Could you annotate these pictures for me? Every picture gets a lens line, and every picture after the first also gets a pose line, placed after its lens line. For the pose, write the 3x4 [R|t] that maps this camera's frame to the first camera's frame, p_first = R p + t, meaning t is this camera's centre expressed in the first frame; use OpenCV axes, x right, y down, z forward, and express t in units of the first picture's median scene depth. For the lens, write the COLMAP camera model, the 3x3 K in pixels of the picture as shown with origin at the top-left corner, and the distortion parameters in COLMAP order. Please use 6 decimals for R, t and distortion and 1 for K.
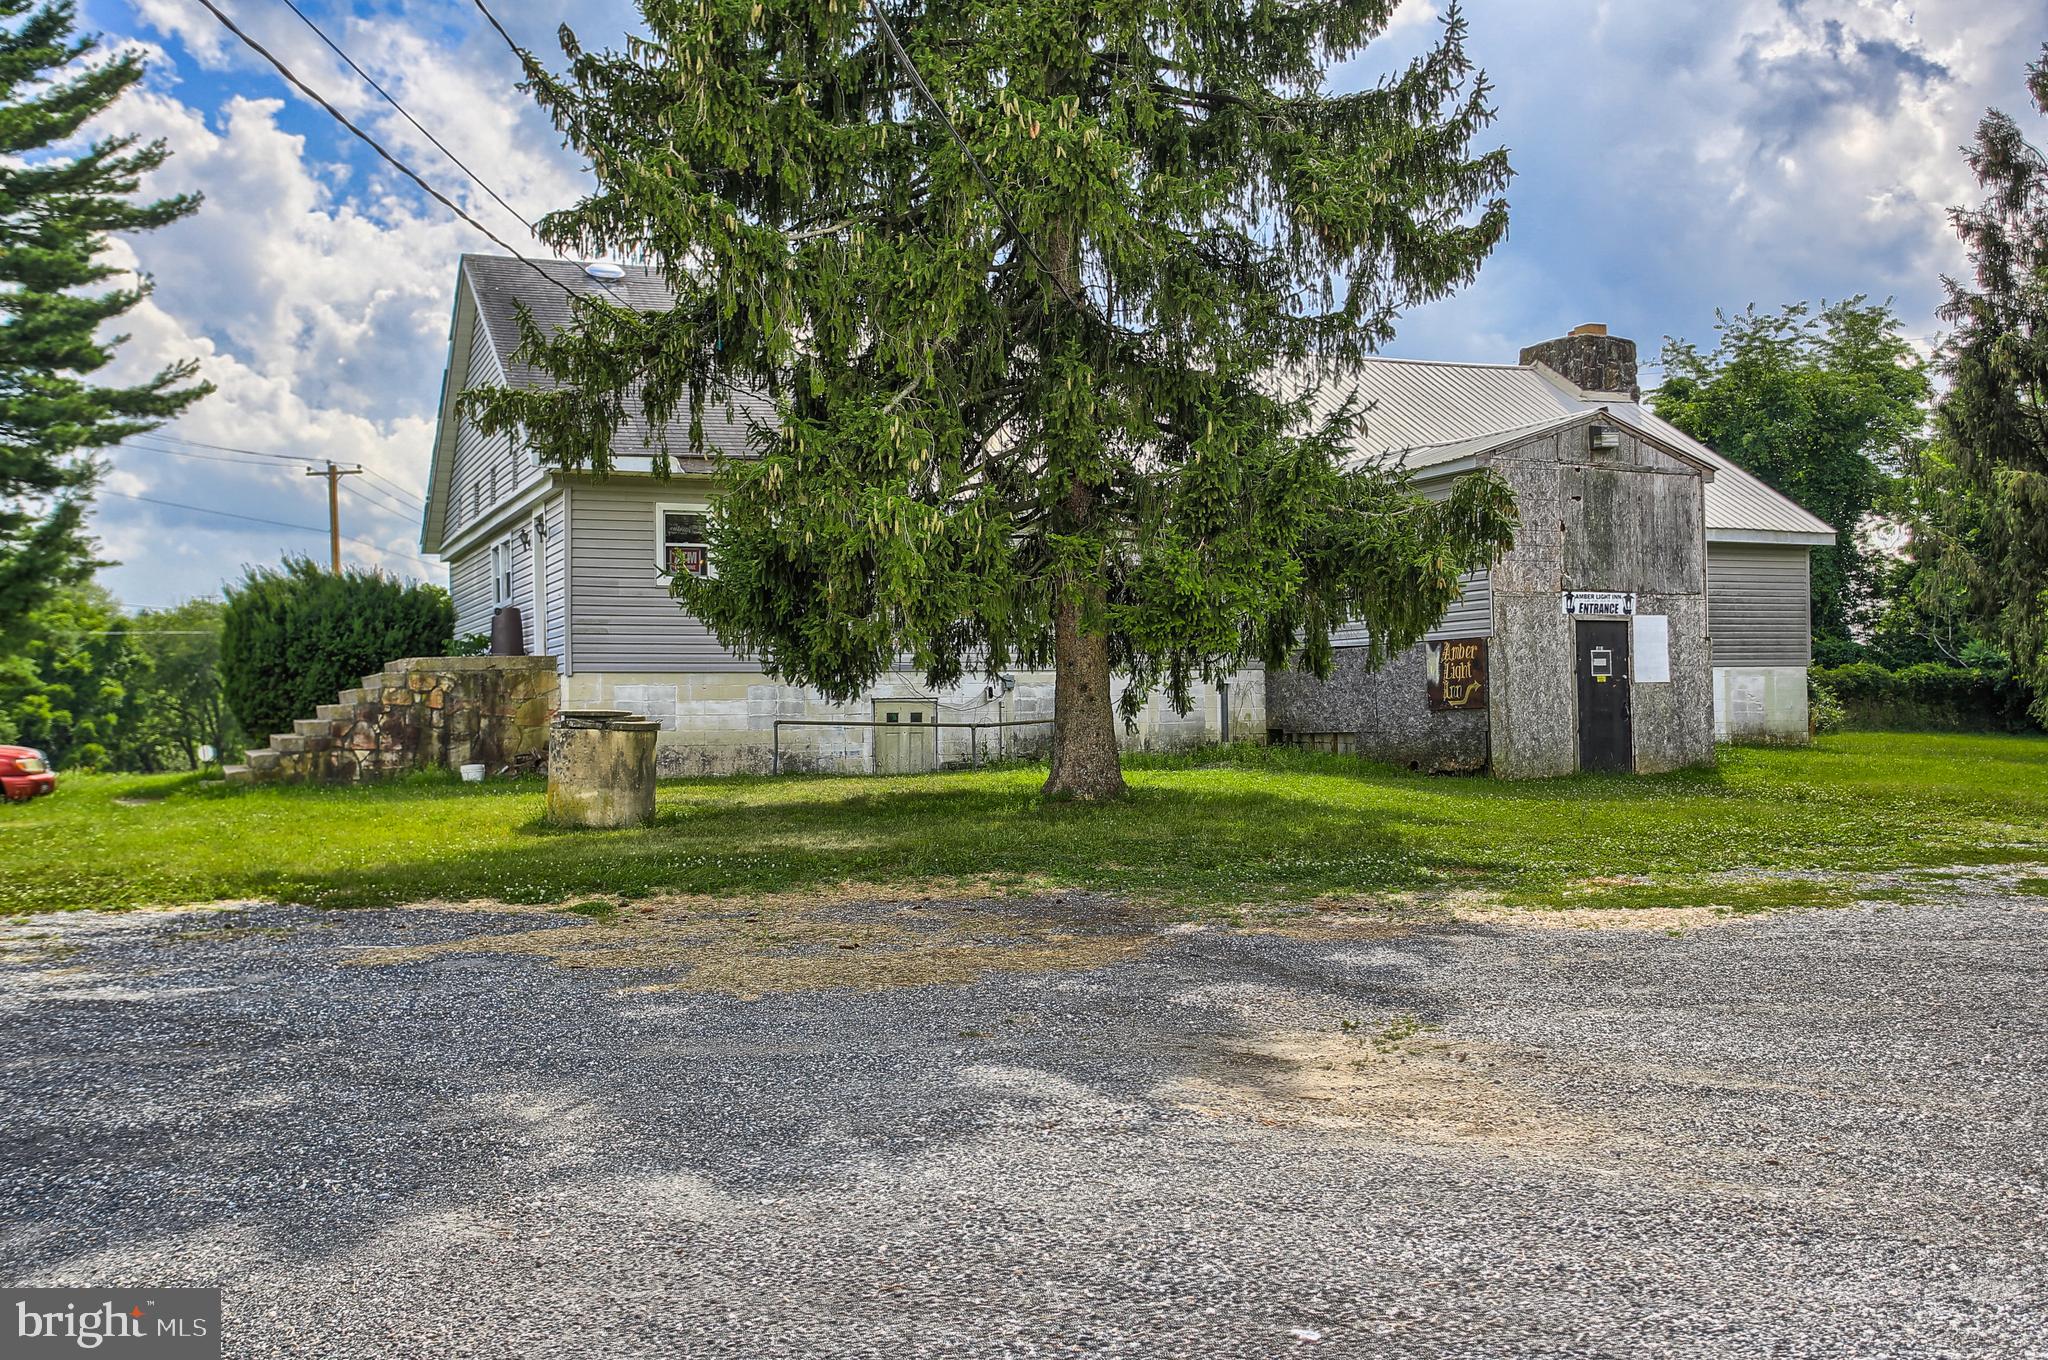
lens RADIAL K [[1843.8, 0, 1024.8], [0, 1843.8, 680.0], [0, 0, 1]] dist [0.036645, 0.015873]
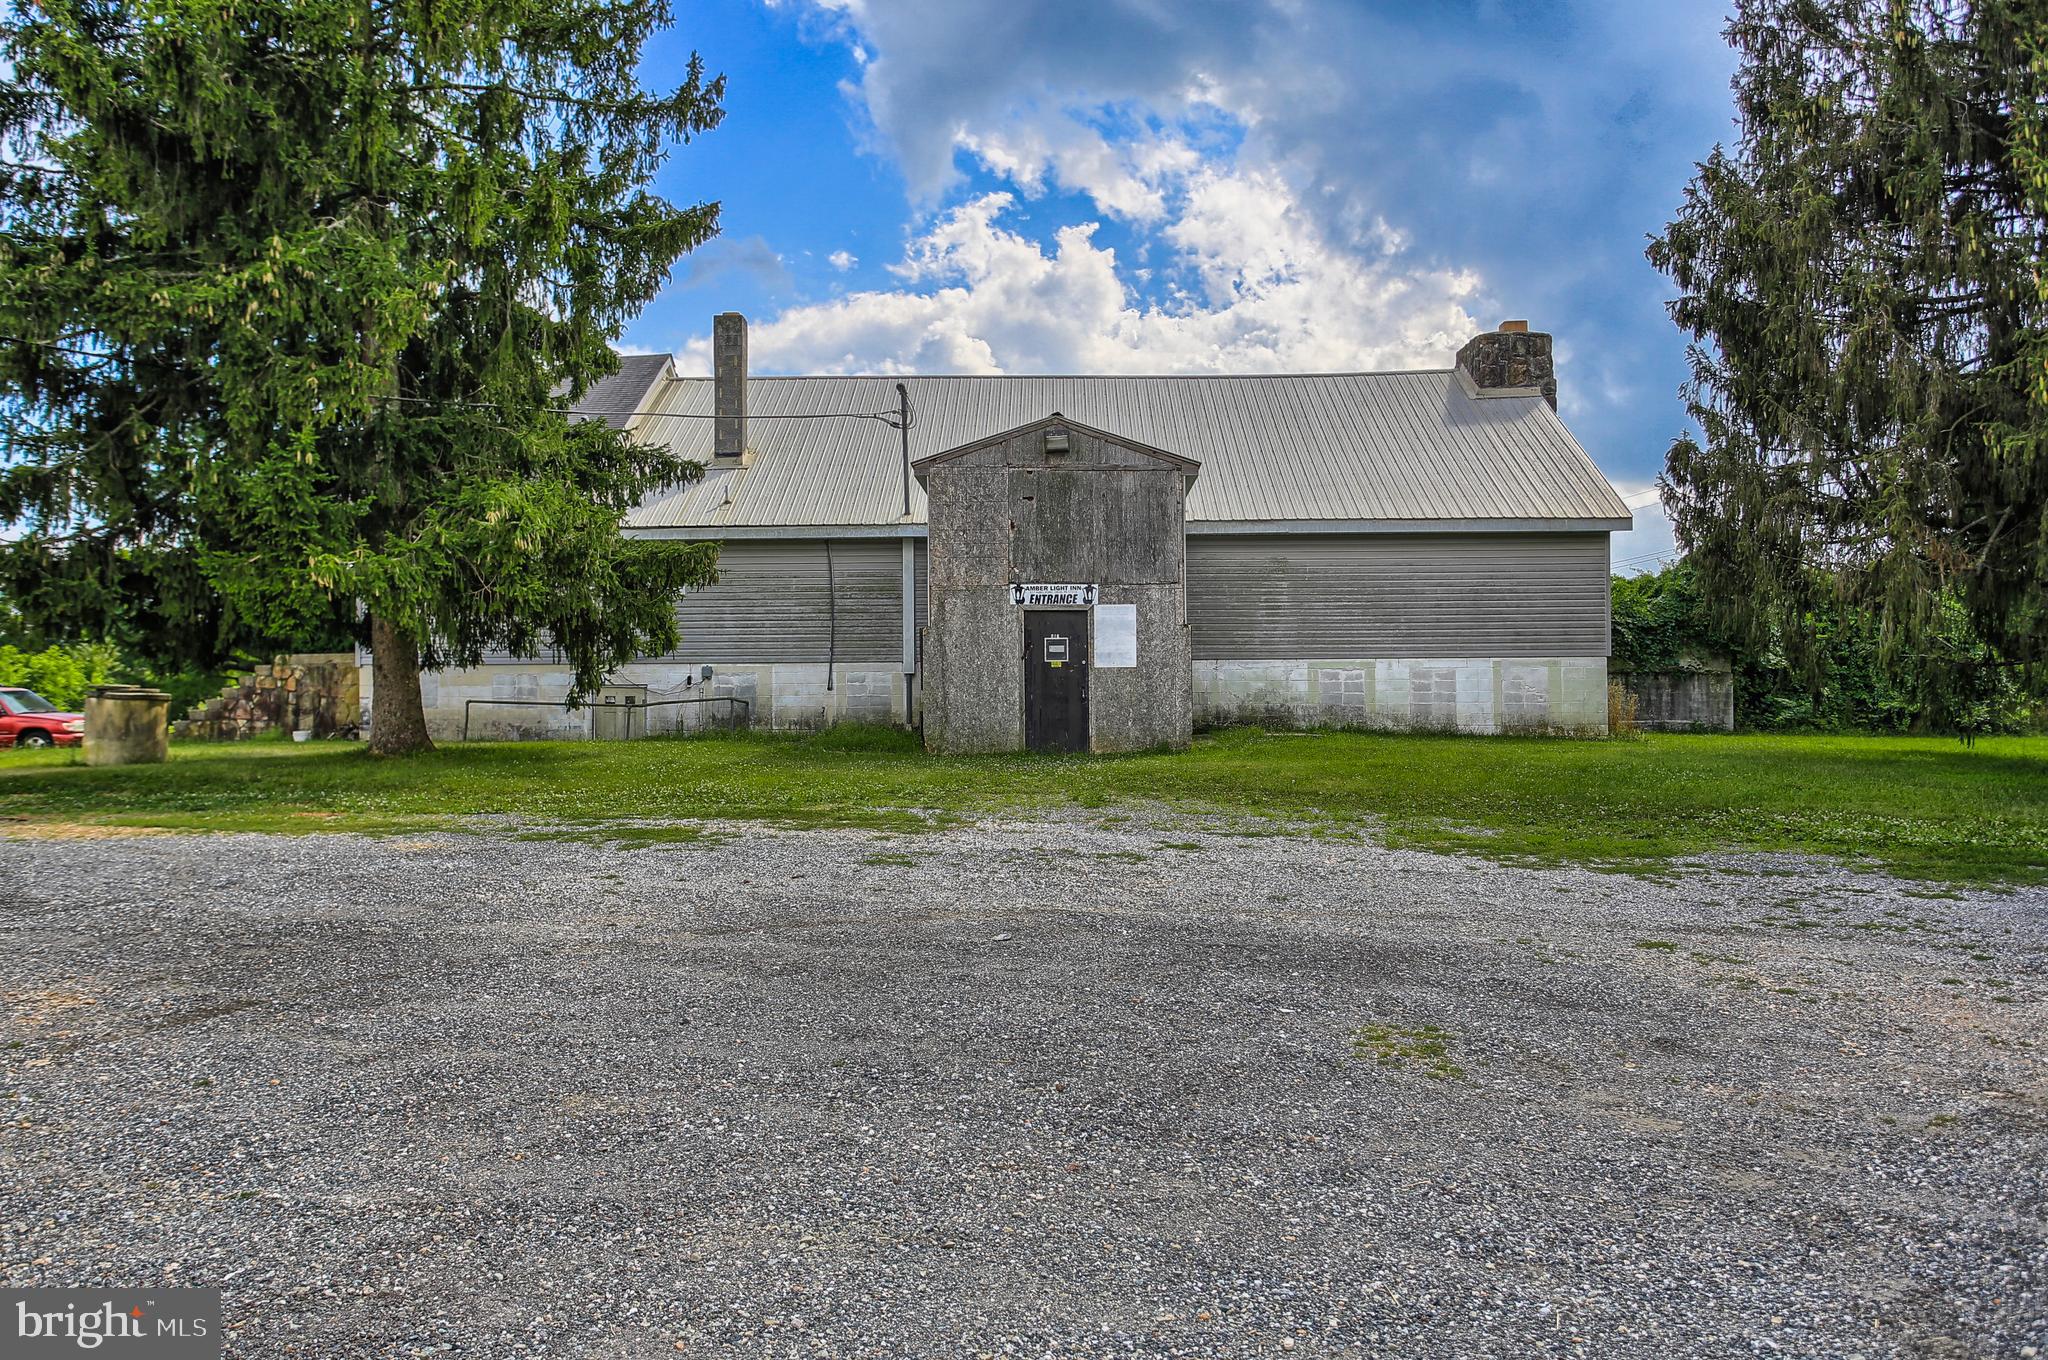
lens RADIAL K [[1634.2, 0, 1023.8], [0, 1634.2, 685.7], [0, 0, 1]] dist [-0.015158, -0.001319]
pose [[0.894238, -0.001146, -0.447591, 0.717167], [-0.001063, 0.999988, -0.004684, 0.016275], [0.447591, 0.004664, 0.894226, 0.138400]]
